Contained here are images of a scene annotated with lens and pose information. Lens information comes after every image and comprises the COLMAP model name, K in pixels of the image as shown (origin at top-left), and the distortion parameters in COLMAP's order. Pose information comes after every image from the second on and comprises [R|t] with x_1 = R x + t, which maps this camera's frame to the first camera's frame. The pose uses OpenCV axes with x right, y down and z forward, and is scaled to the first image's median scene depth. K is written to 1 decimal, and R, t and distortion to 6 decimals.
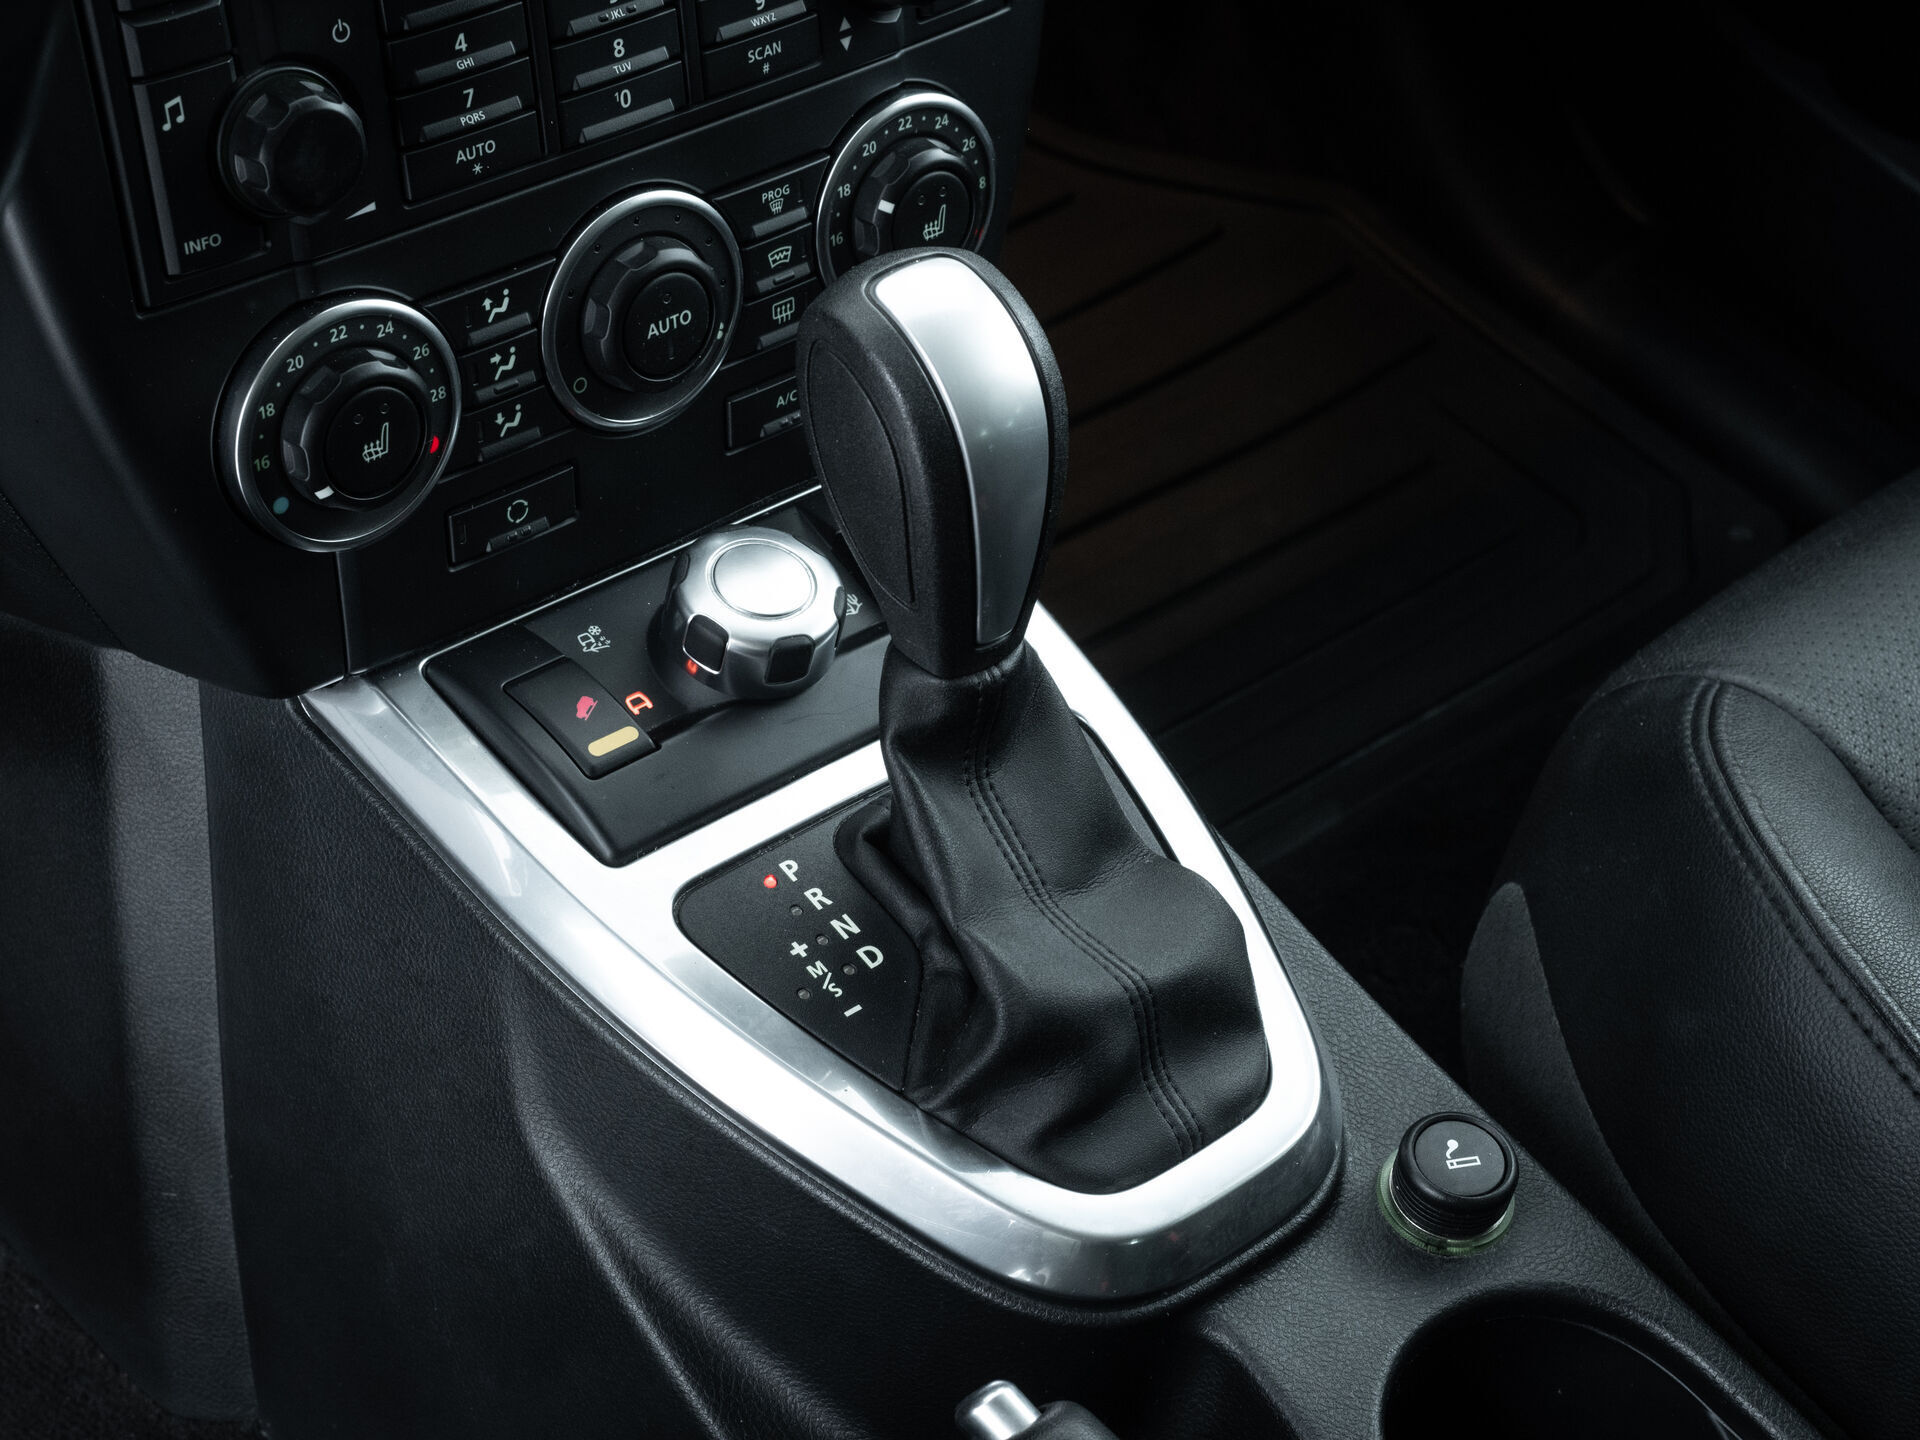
lens RADIAL K [[3493.1, 0, 960.0], [0, 3493.1, 720.0], [0, 0, 1]] dist [0.004917, -0.242508]
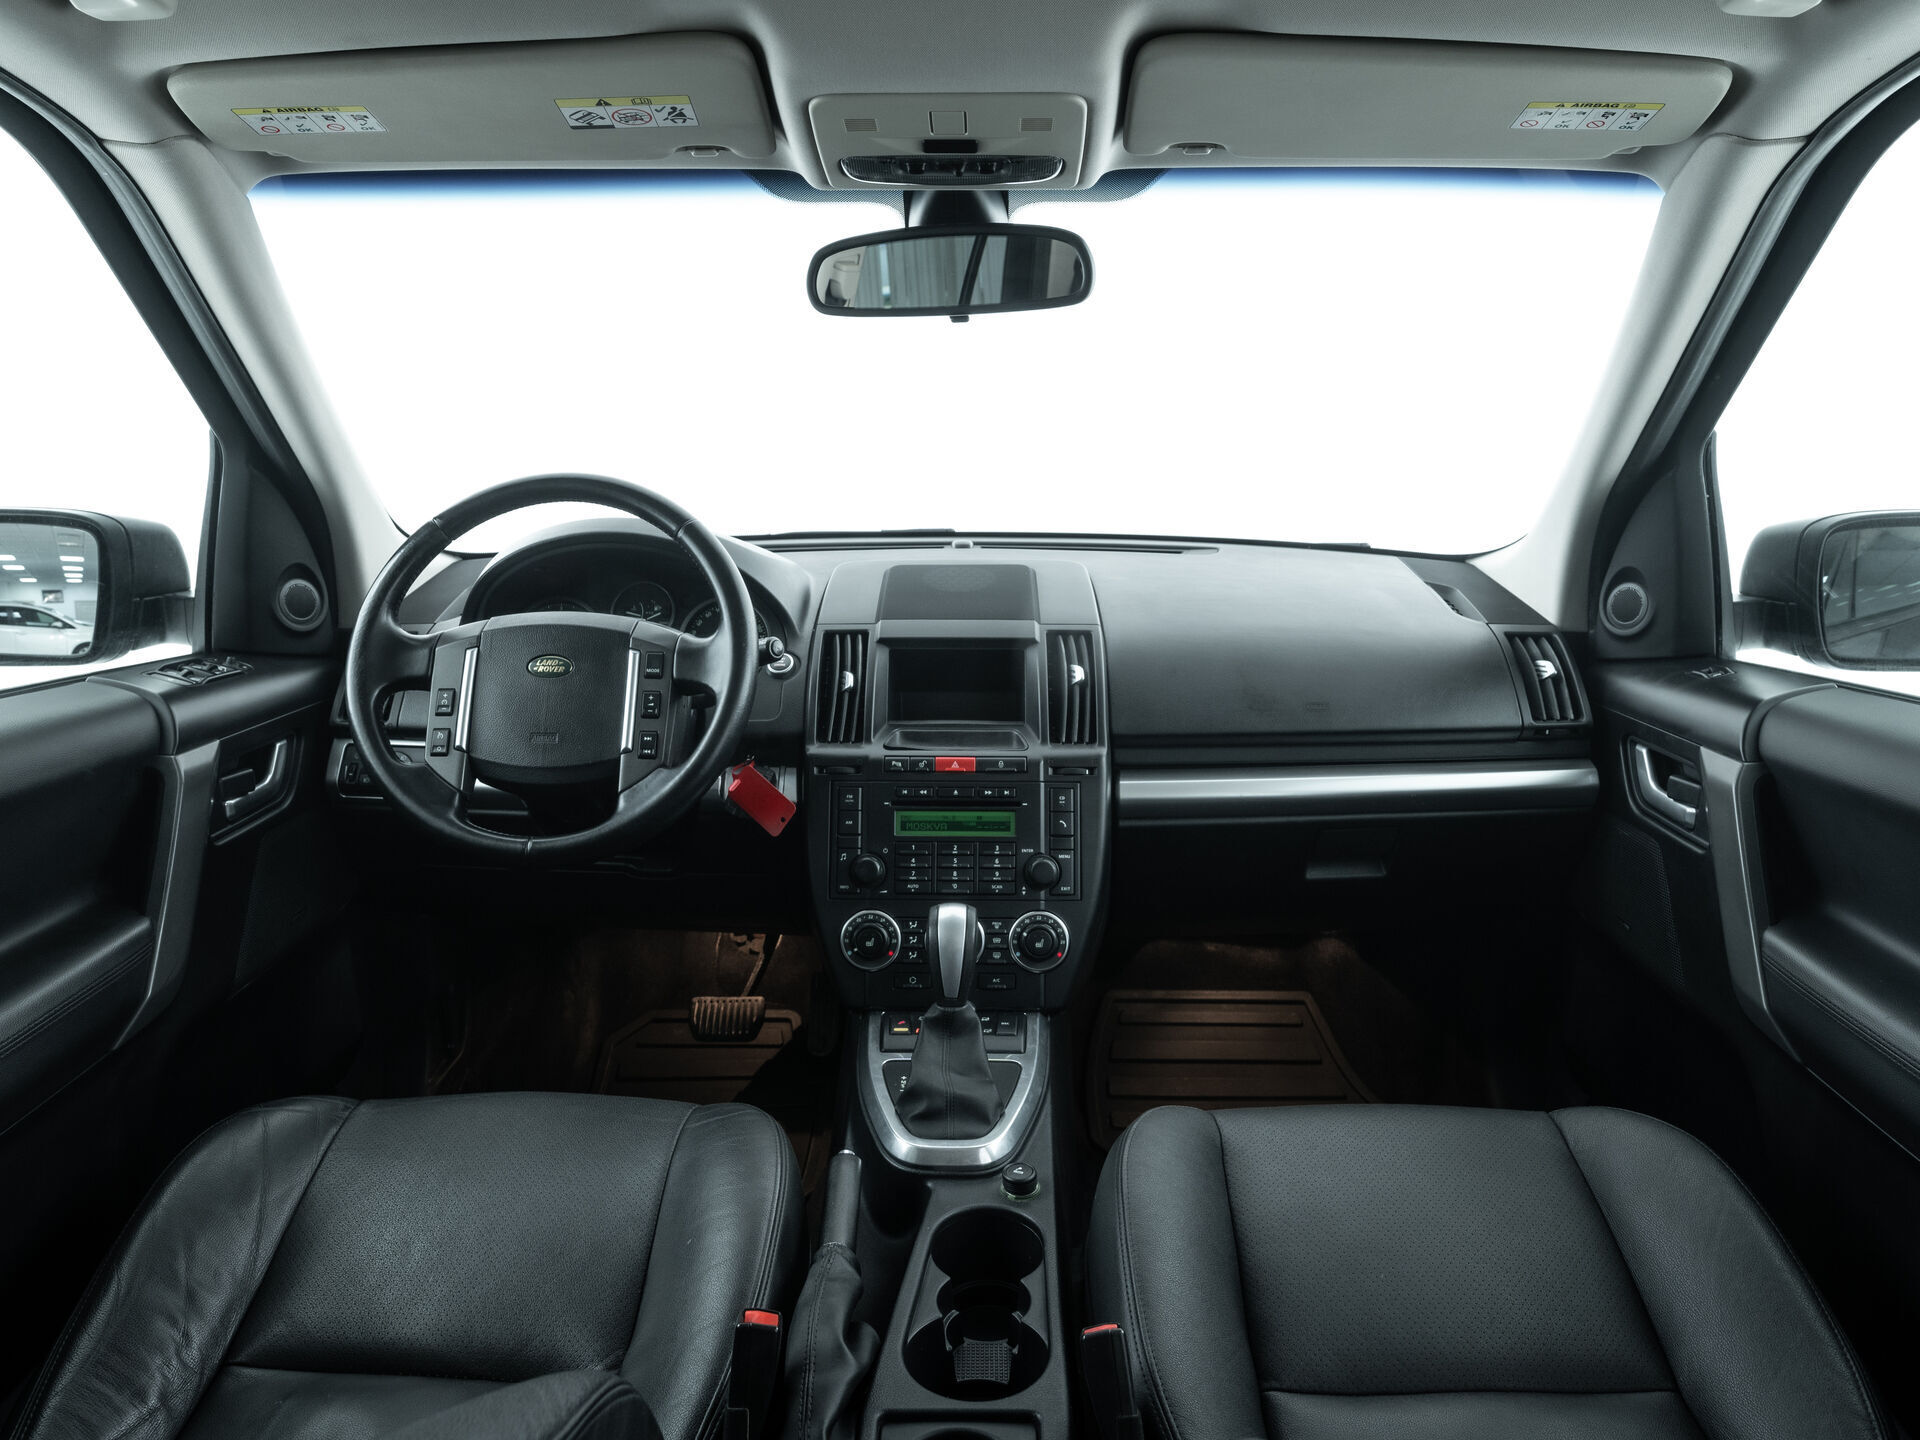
lens RADIAL K [[1292.8, 0, 966.6], [0, 1292.8, 718.9], [0, 0, 1]] dist [-0.020804, -0.003846]
pose [[0.735494, -0.017650, -0.677301, 0.995537], [-0.383565, 0.813195, -0.437712, 0.345800], [0.558503, 0.581724, 0.591330, -0.053685]]
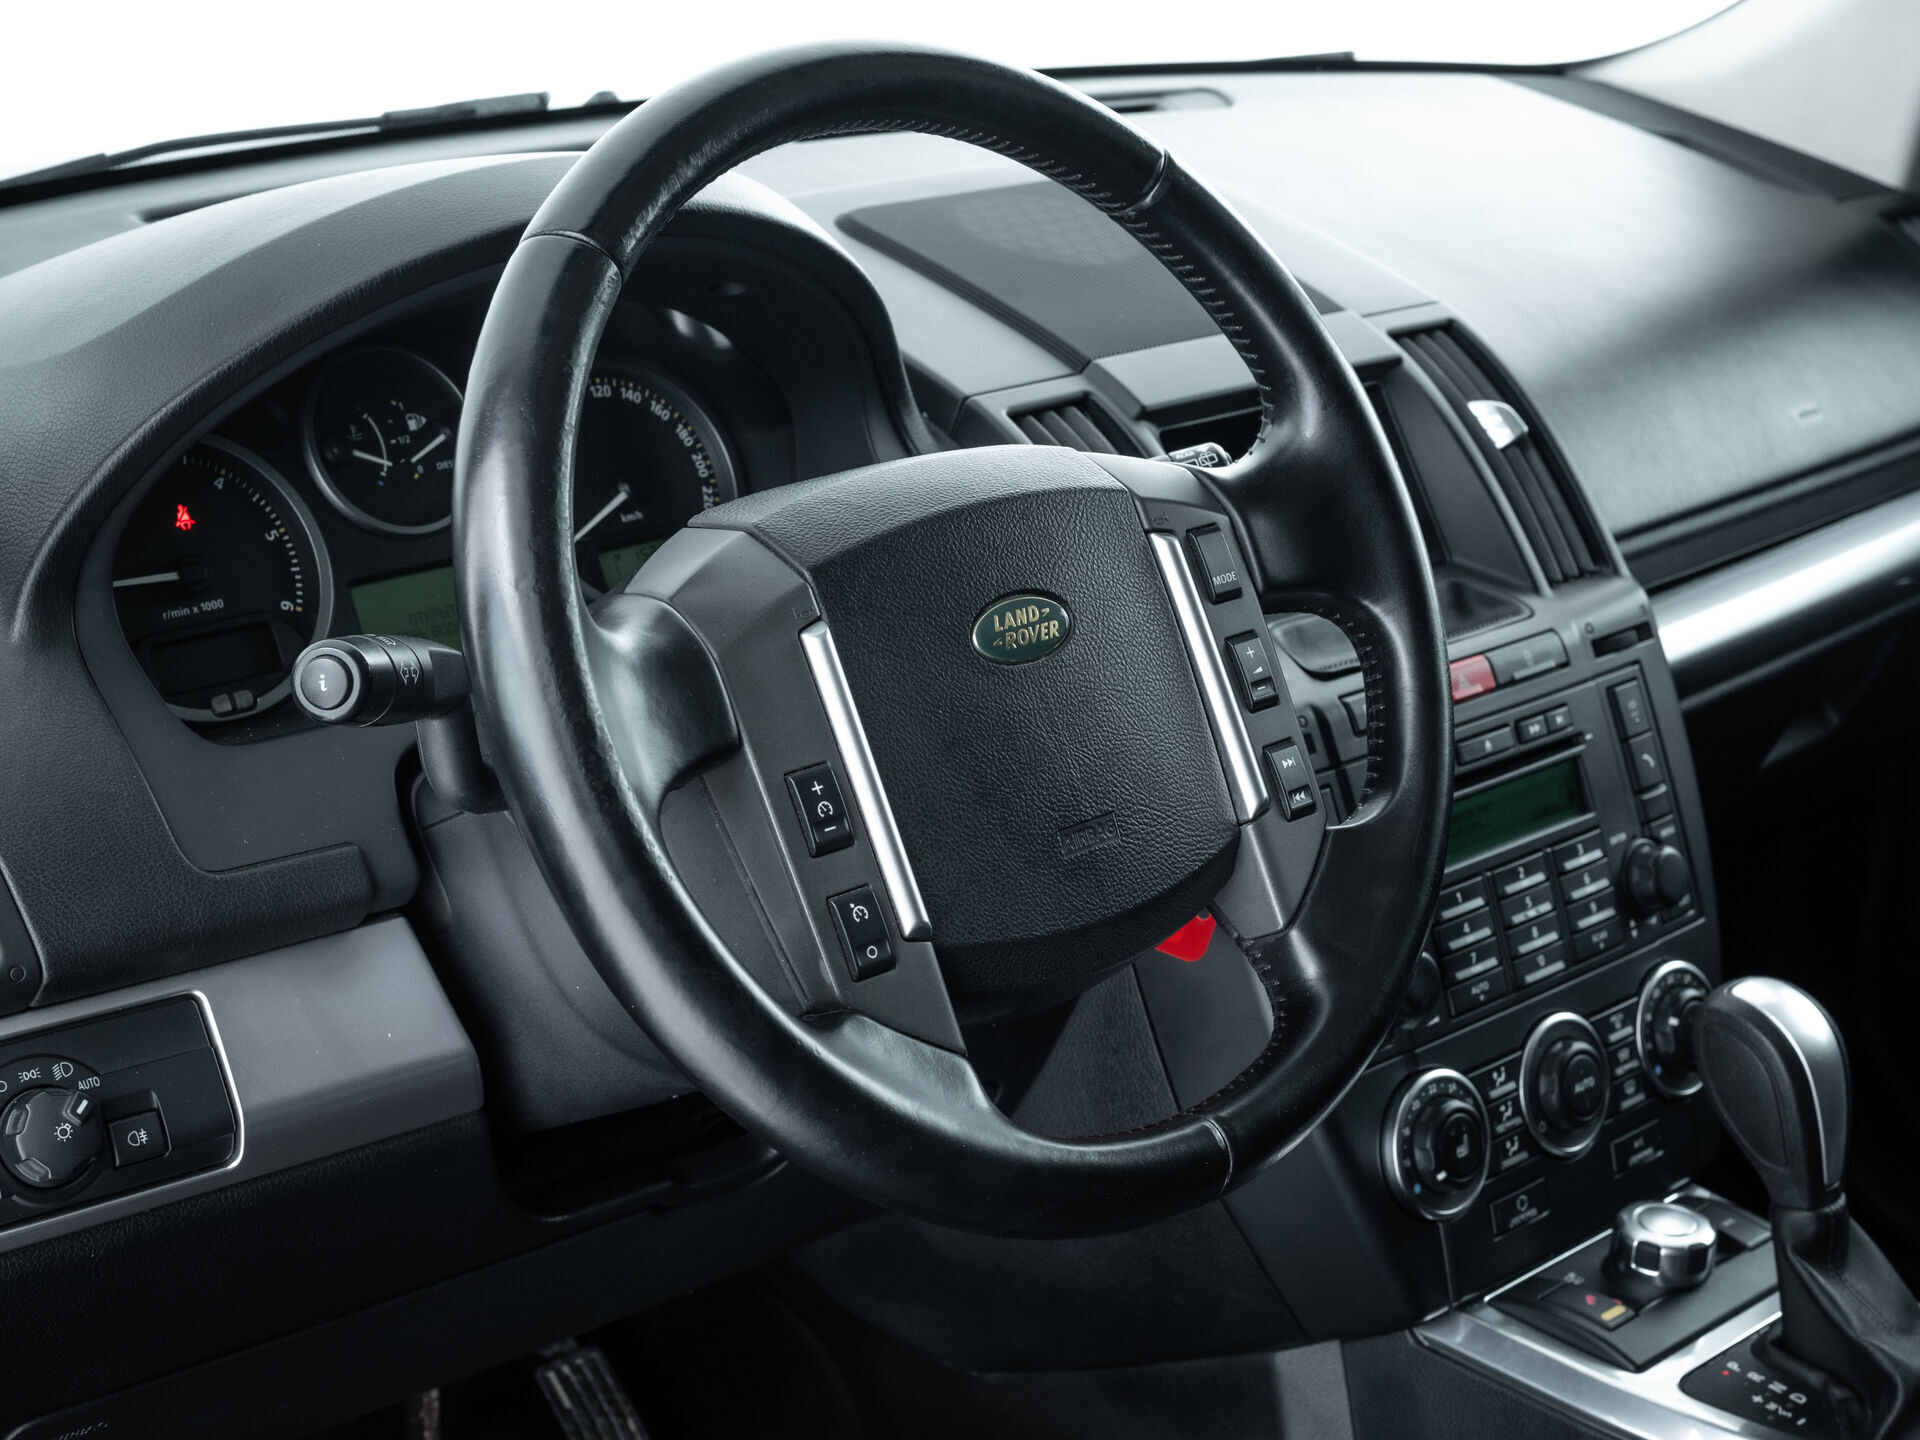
lens RADIAL K [[3231.1, 0, 1055.8], [0, 3231.1, 750.9], [0, 0, 1]] dist [0.009896, -0.061228]
pose [[0.984491, -0.174048, 0.022022, -0.362225], [0.165801, 0.882039, -0.441040, 0.424930], [0.057338, 0.437851, 0.897217, -0.570070]]
